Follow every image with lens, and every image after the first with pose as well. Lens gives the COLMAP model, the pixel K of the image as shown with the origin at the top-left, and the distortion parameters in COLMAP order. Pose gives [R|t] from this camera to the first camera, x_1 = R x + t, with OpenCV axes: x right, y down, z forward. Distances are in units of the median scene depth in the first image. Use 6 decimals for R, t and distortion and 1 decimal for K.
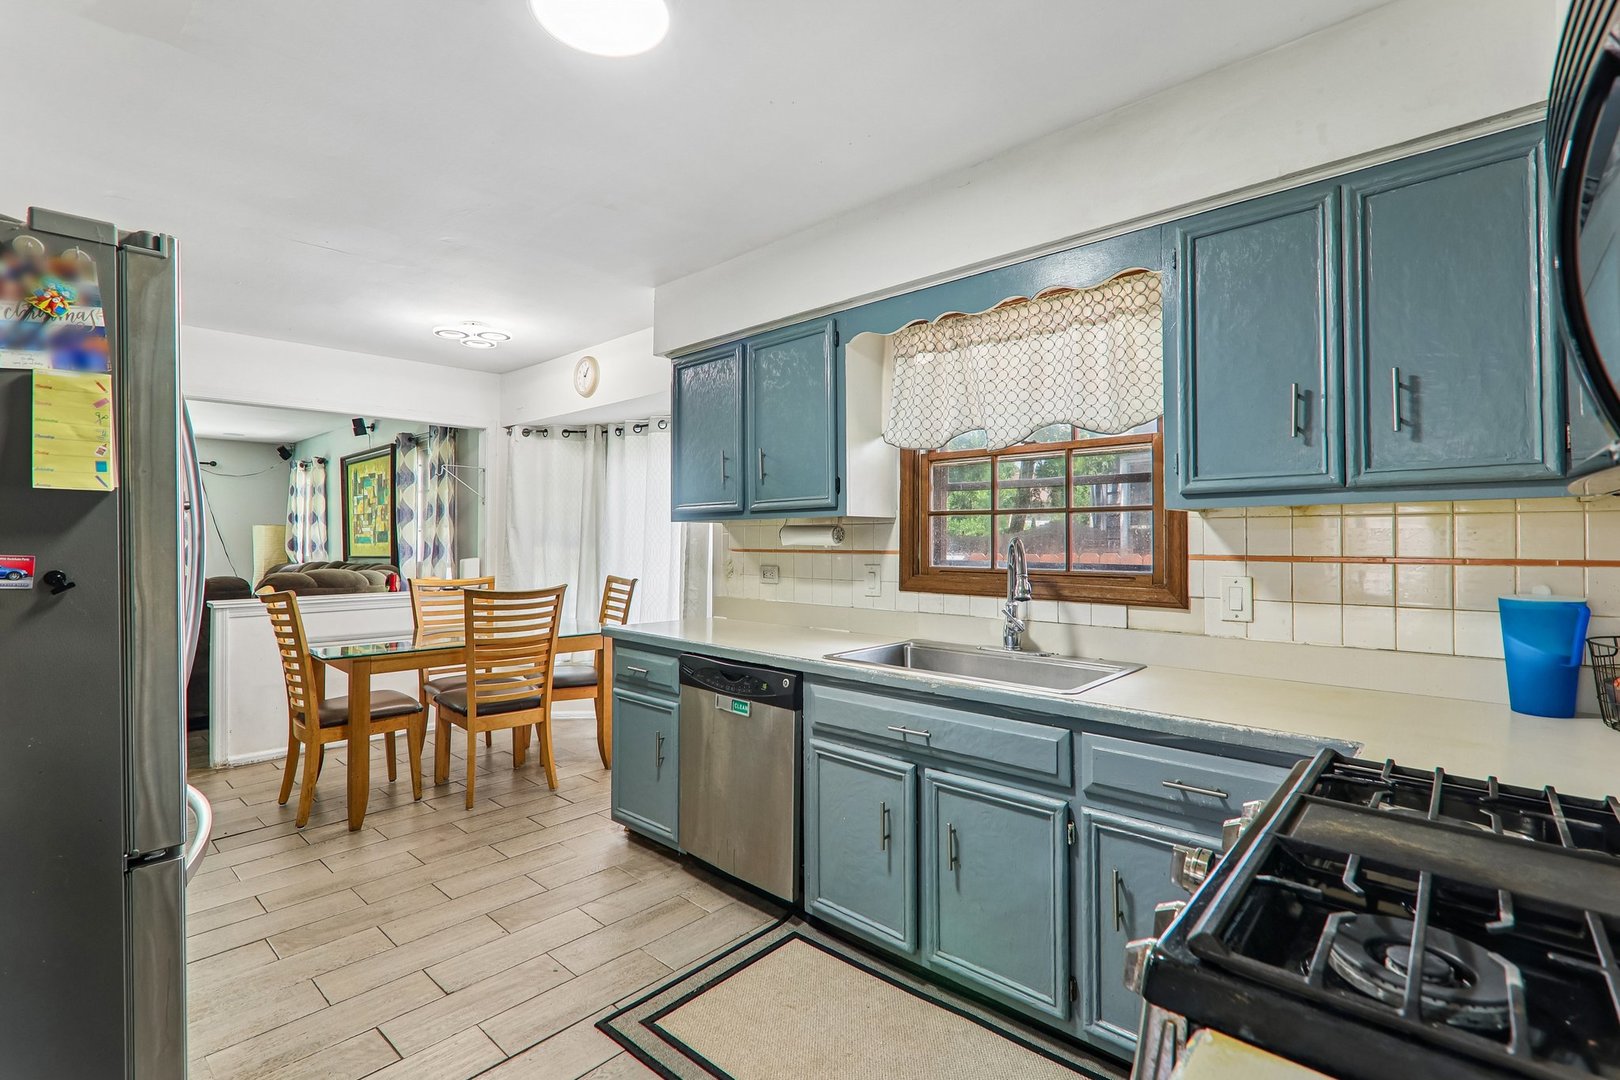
lens RADIAL K [[748.6, 0, 801.9], [0, 748.6, 536.8], [0, 0, 1]] dist [-0.003560, 0.001102]
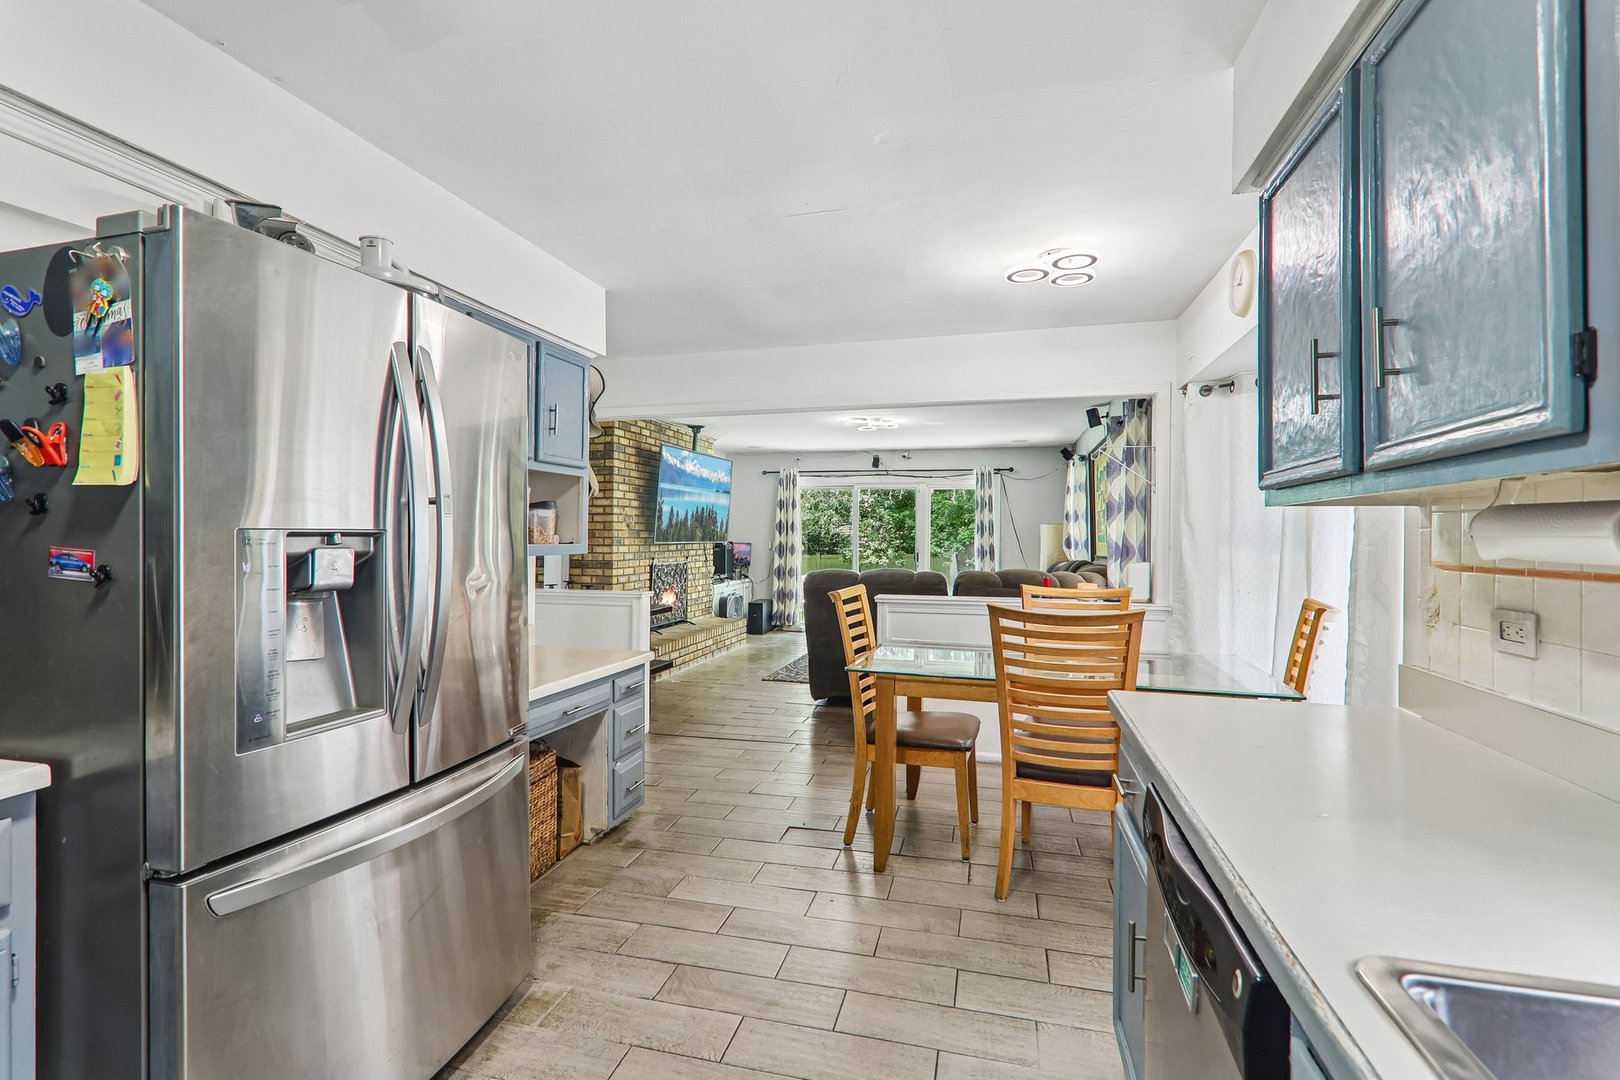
lens RADIAL K [[748.6, 0, 817.3], [0, 748.6, 532.7], [0, 0, 1]] dist [-0.003560, 0.001102]
pose [[0.471023, -0.000925, -0.882121, 0.129334], [-0.002764, 0.999993, -0.002524, 0.000126], [0.882117, 0.003627, 0.471017, 0.488590]]
